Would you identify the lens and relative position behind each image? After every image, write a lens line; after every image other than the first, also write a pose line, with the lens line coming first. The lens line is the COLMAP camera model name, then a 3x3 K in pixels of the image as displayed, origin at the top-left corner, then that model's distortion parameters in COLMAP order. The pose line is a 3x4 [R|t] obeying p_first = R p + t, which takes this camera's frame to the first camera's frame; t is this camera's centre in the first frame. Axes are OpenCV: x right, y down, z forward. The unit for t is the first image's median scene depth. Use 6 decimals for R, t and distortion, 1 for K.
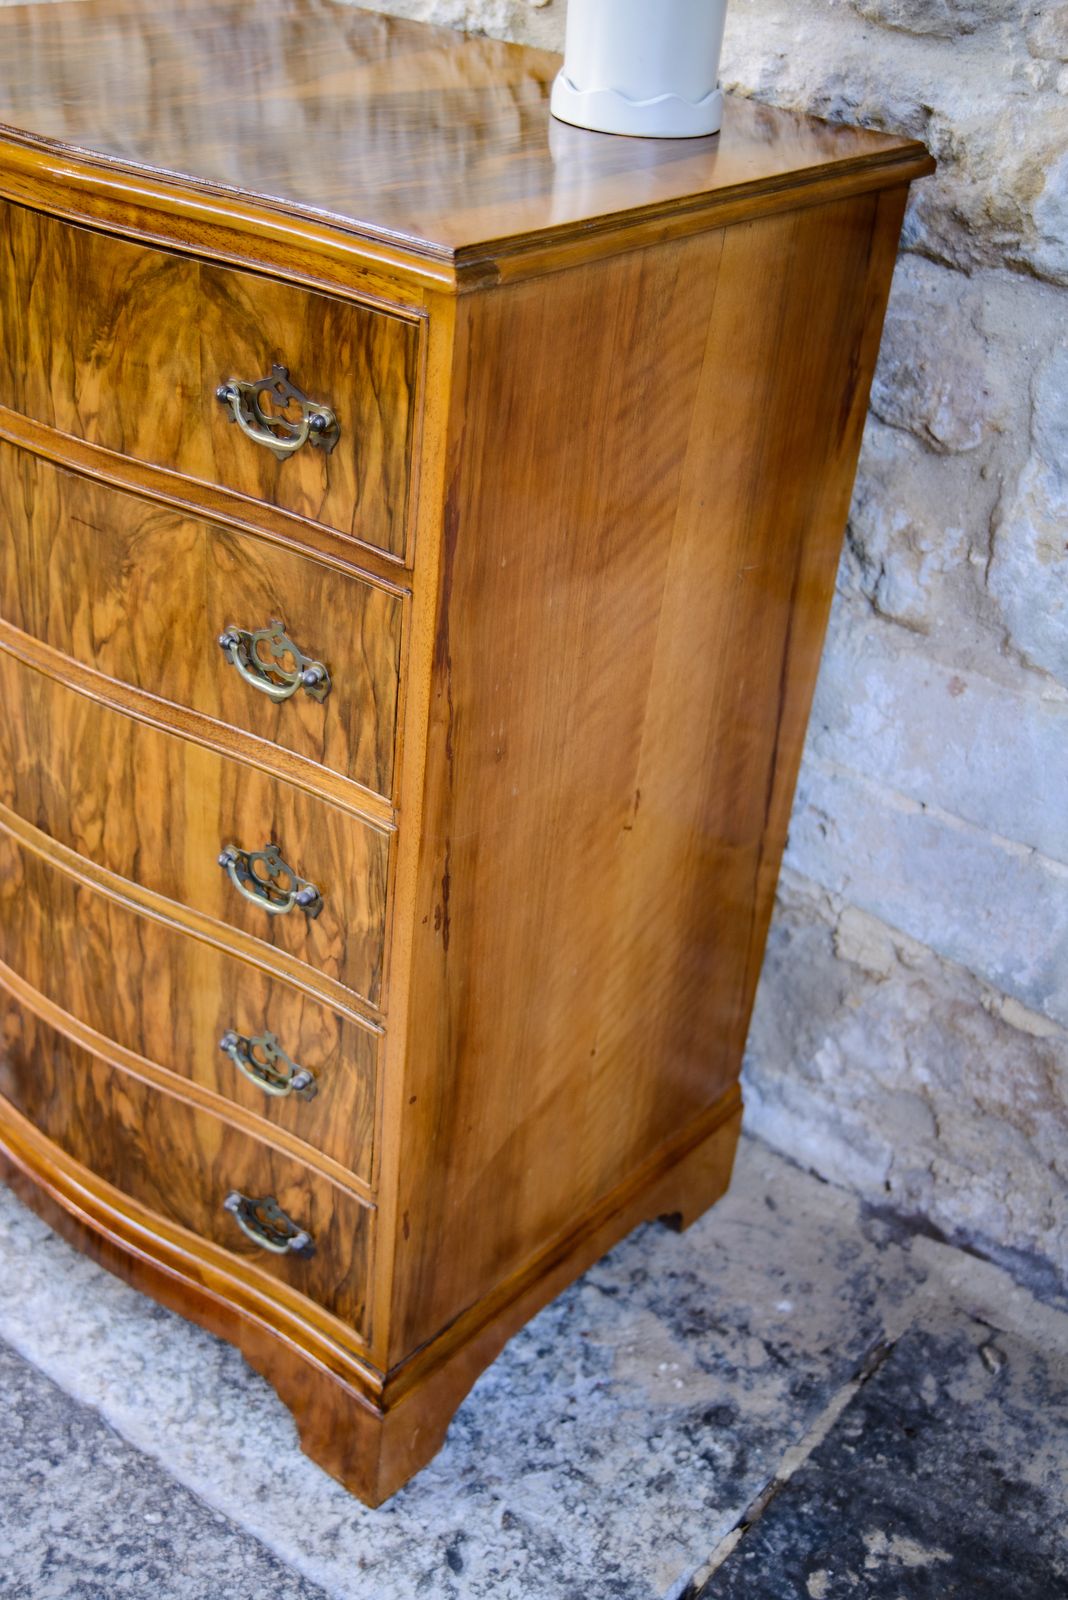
lens RADIAL K [[1814.1, 0, 537.9], [0, 1814.1, 801.2], [0, 0, 1]] dist [-0.049599, 0.054226]
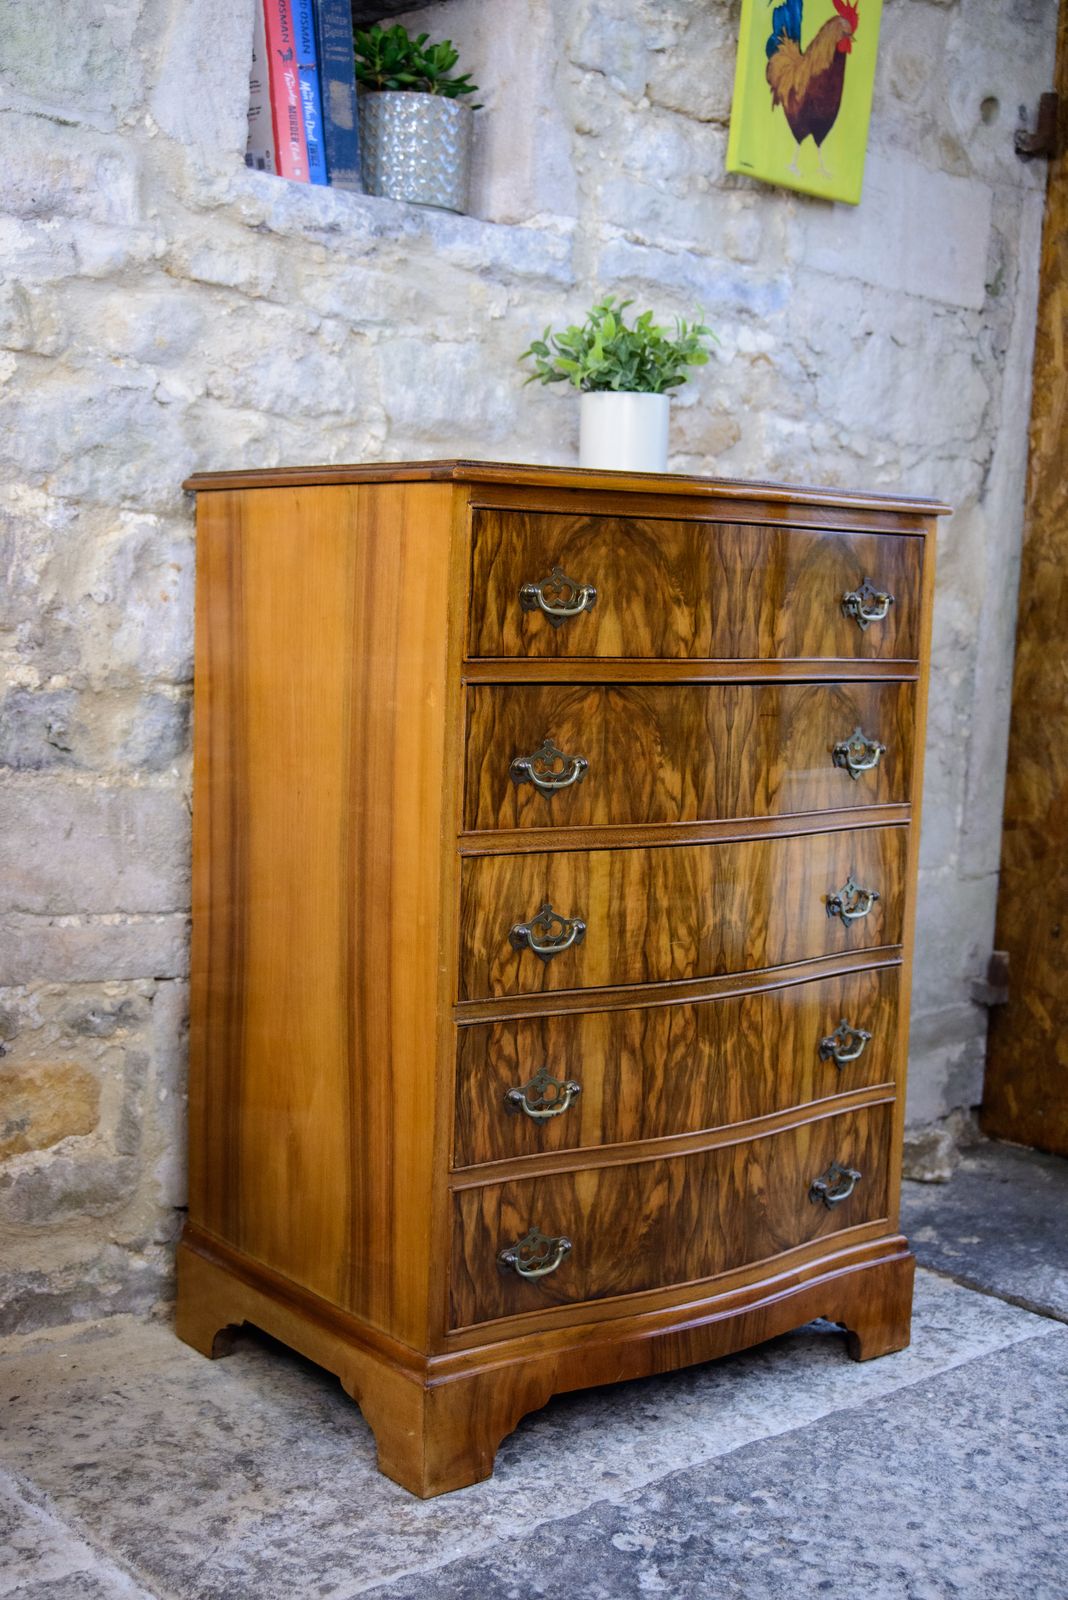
lens RADIAL K [[1957.9, 0, 538.8], [0, 1957.9, 804.3], [0, 0, 1]] dist [-0.023656, 0.046030]
pose [[0.219774, -0.189116, 0.957045, -1.835094], [0.505074, 0.861371, 0.054226, -0.263732], [-0.834625, 0.471461, 0.284824, 0.666210]]
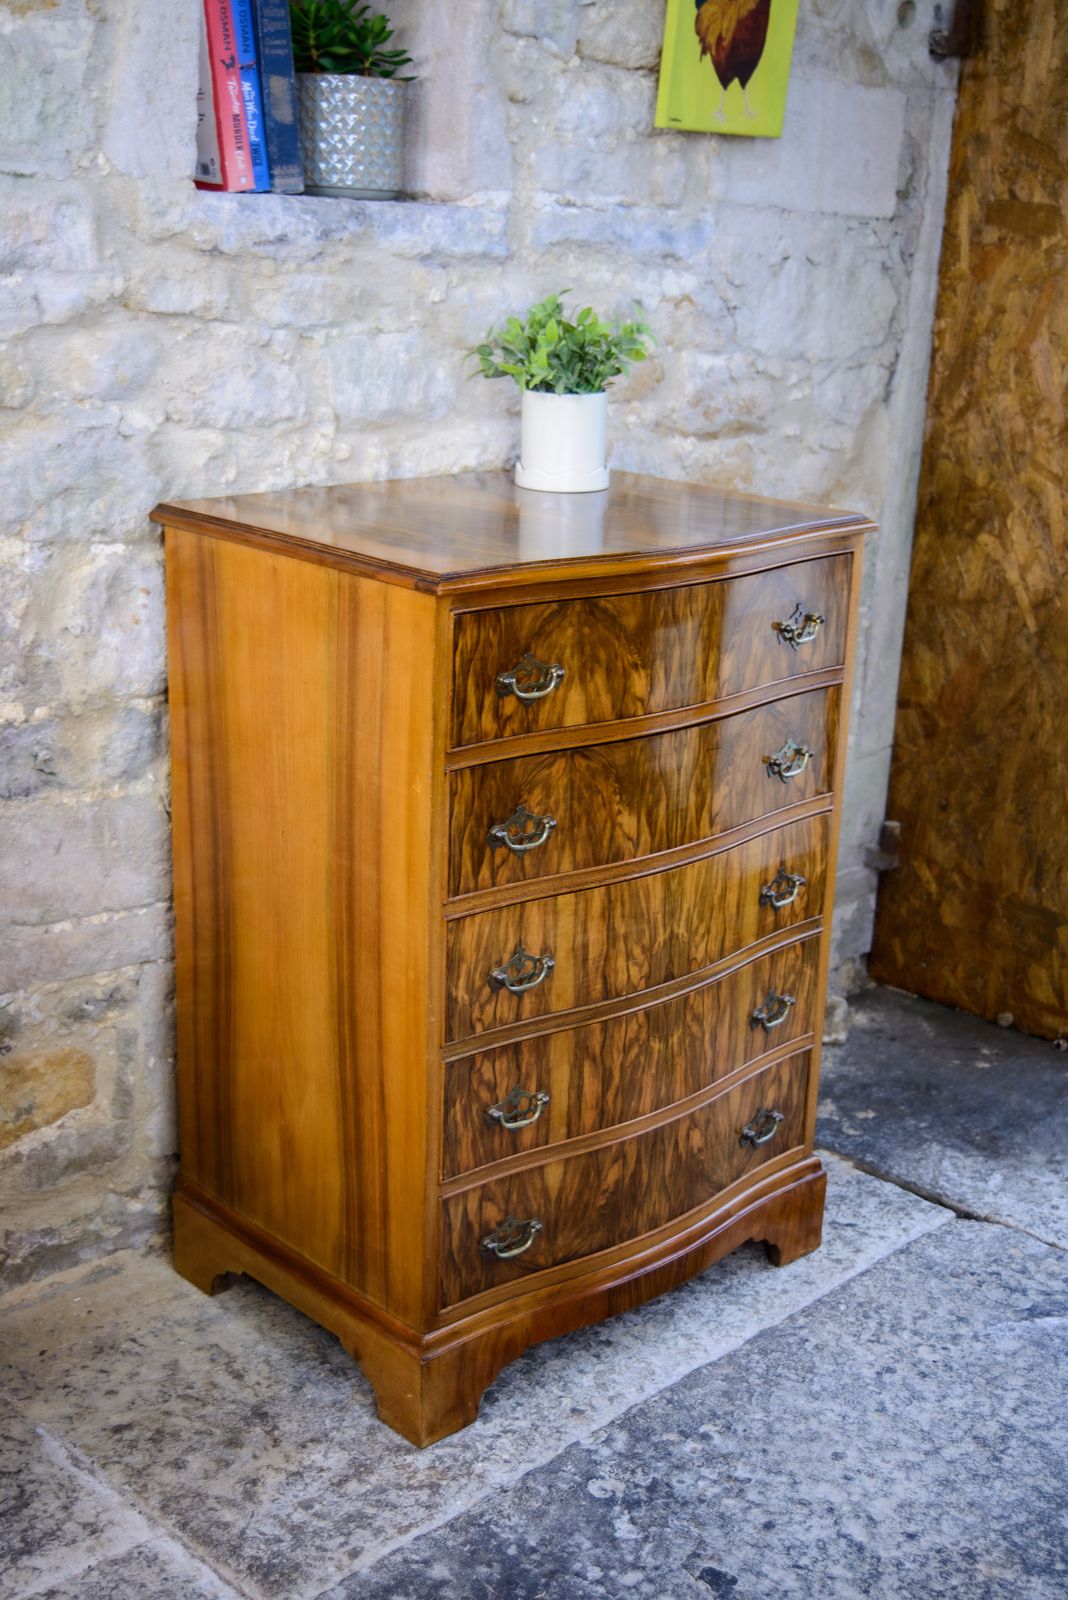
lens RADIAL K [[1982.5, 0, 539.0], [0, 1982.5, 805.2], [0, 0, 1]] dist [-0.025135, 0.043013]
pose [[0.139922, -0.378426, 0.914995, -1.907365], [0.506614, 0.821331, 0.262217, -0.649279], [-0.850743, 0.426859, 0.306638, 0.541372]]
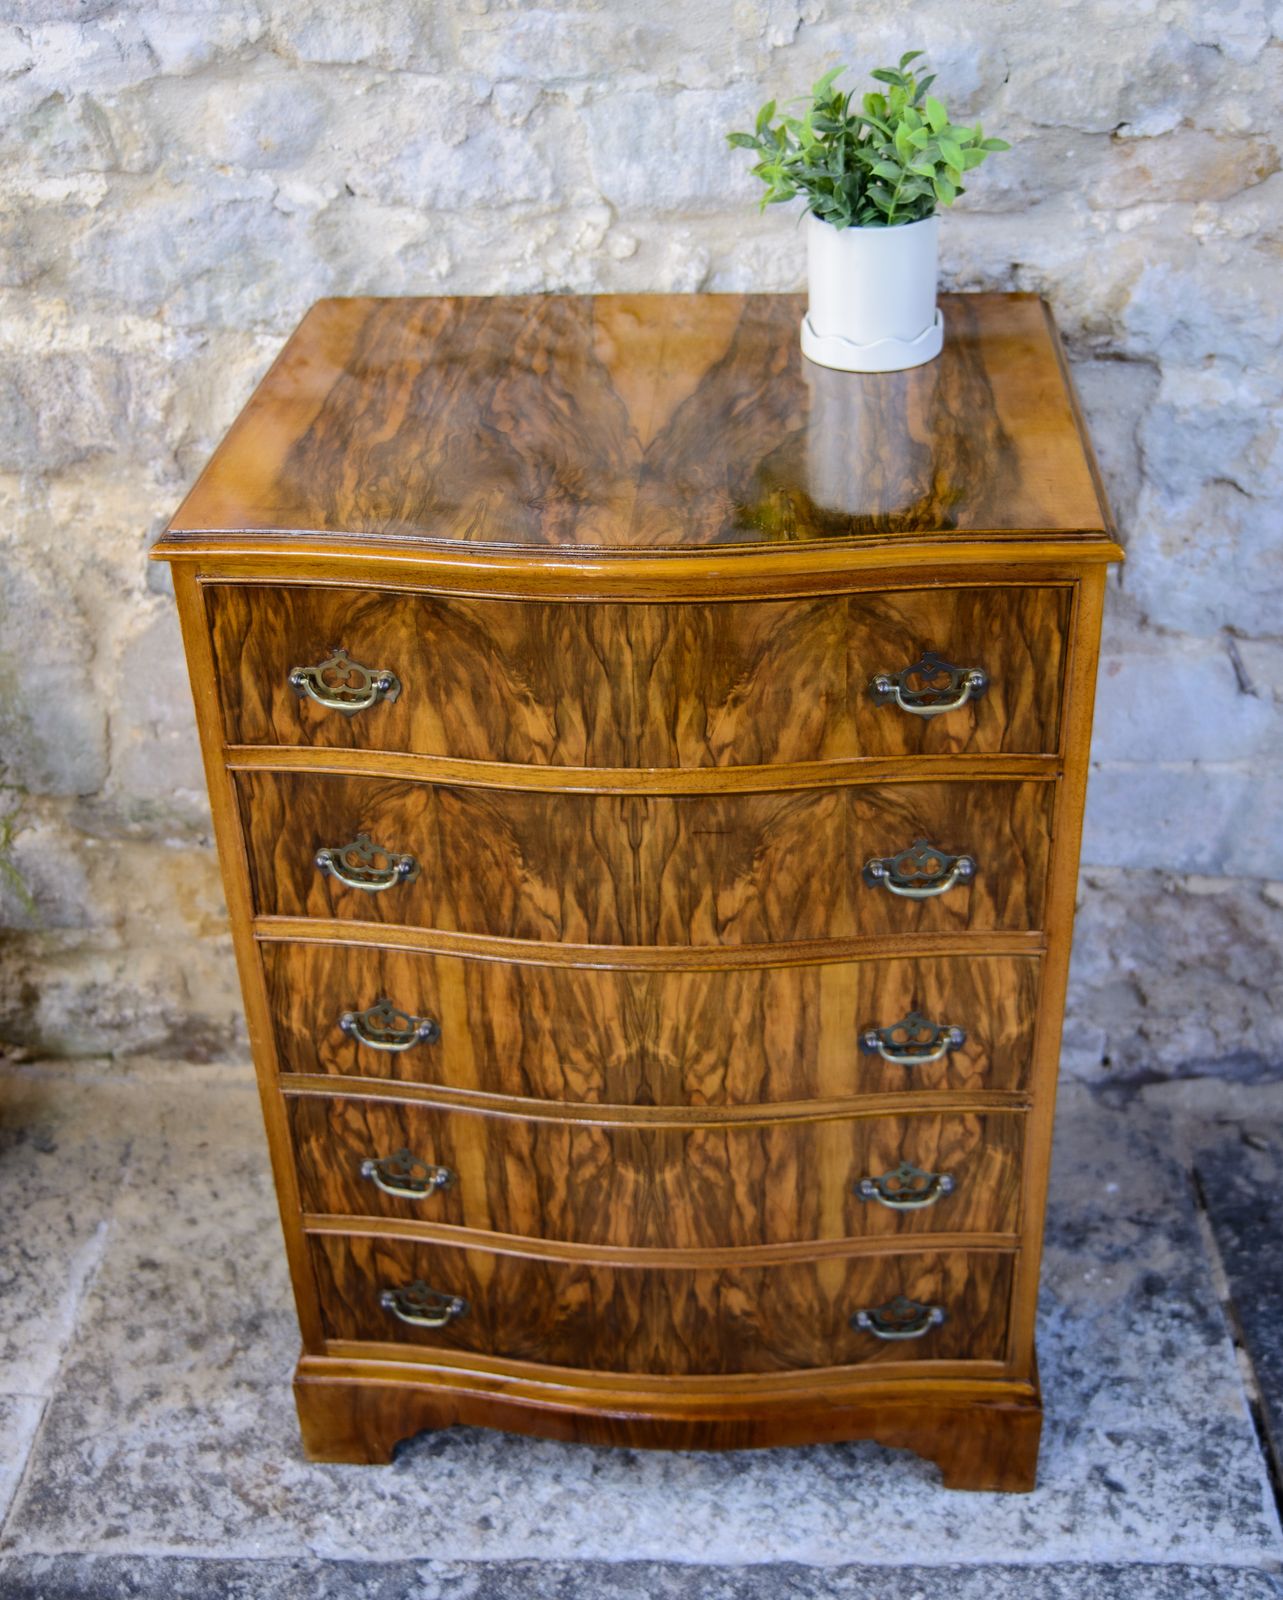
lens RADIAL K [[2024.2, 0, 643.3], [0, 2024.2, 732.1], [0, 0, 1]] dist [-0.066334, 0.075668]
pose [[0.813956, -0.392543, 0.428235, -0.760459], [0.393395, 0.914867, 0.090882, -0.324100], [-0.427453, 0.094491, 0.899086, -0.141525]]
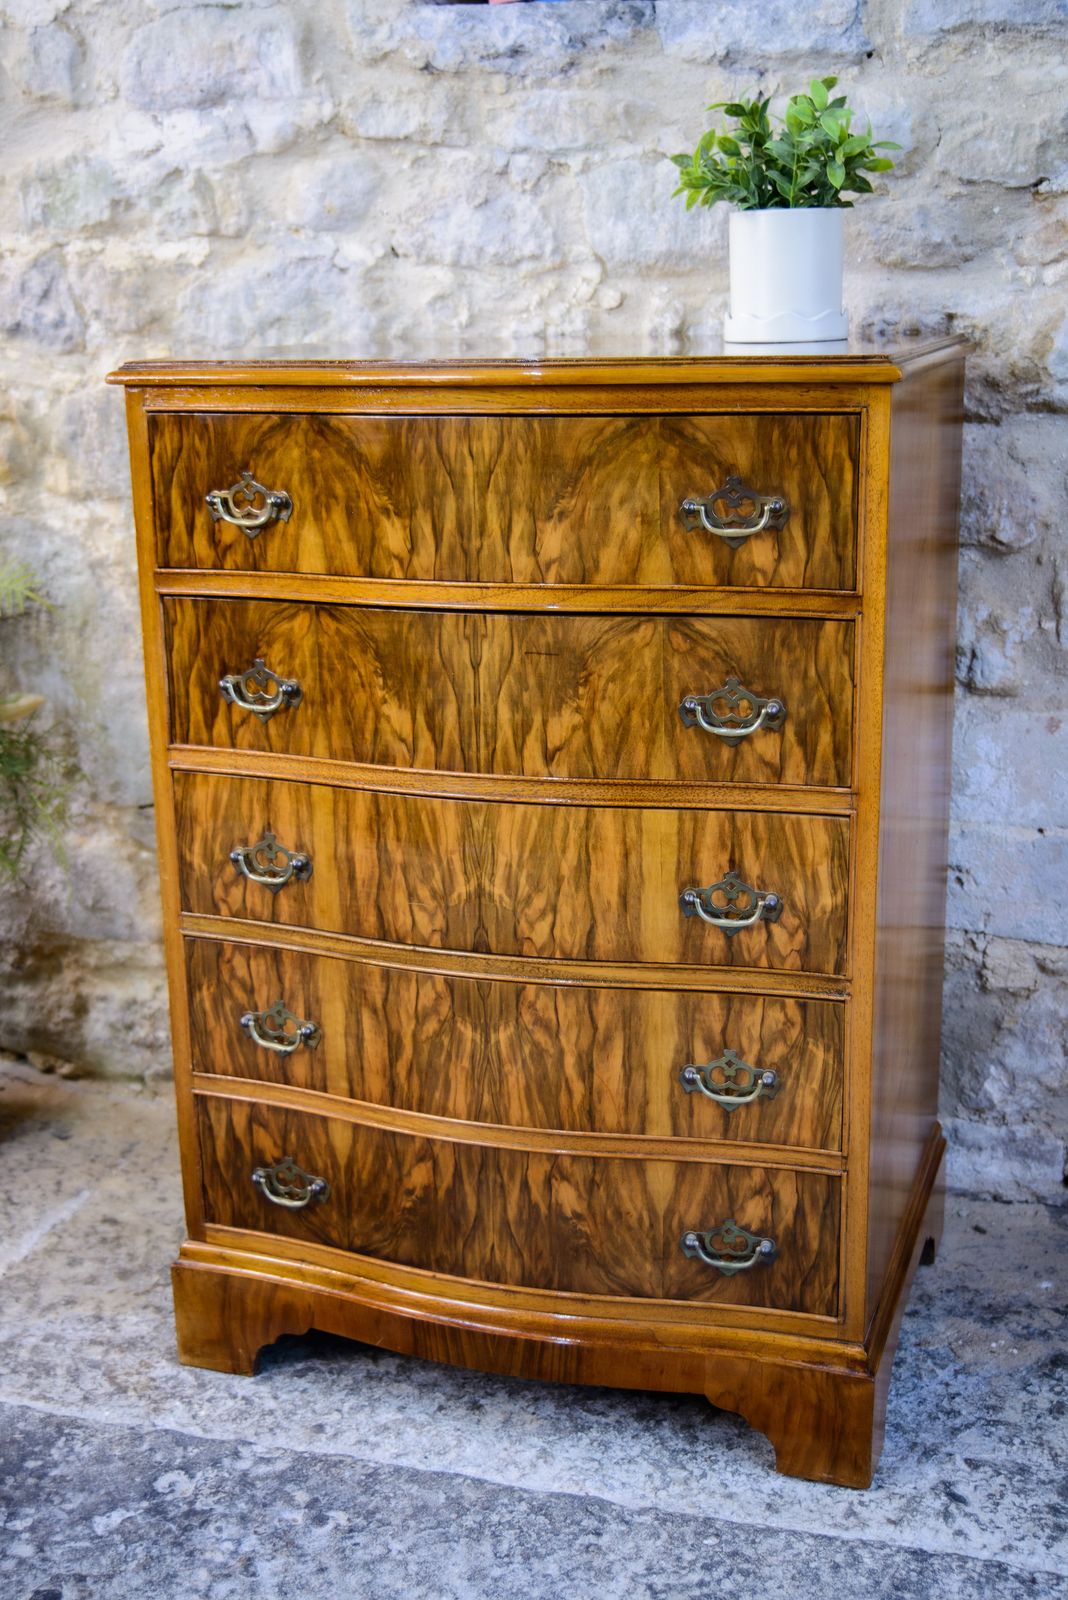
lens RADIAL K [[1909.5, 0, 540.2], [0, 1909.5, 804.3], [0, 0, 1]] dist [-0.034668, 0.038564]
pose [[0.930998, -0.197728, 0.306833, -0.639935], [0.273217, 0.934897, -0.226539, 0.234448], [-0.242064, 0.294740, 0.924410, -0.200966]]
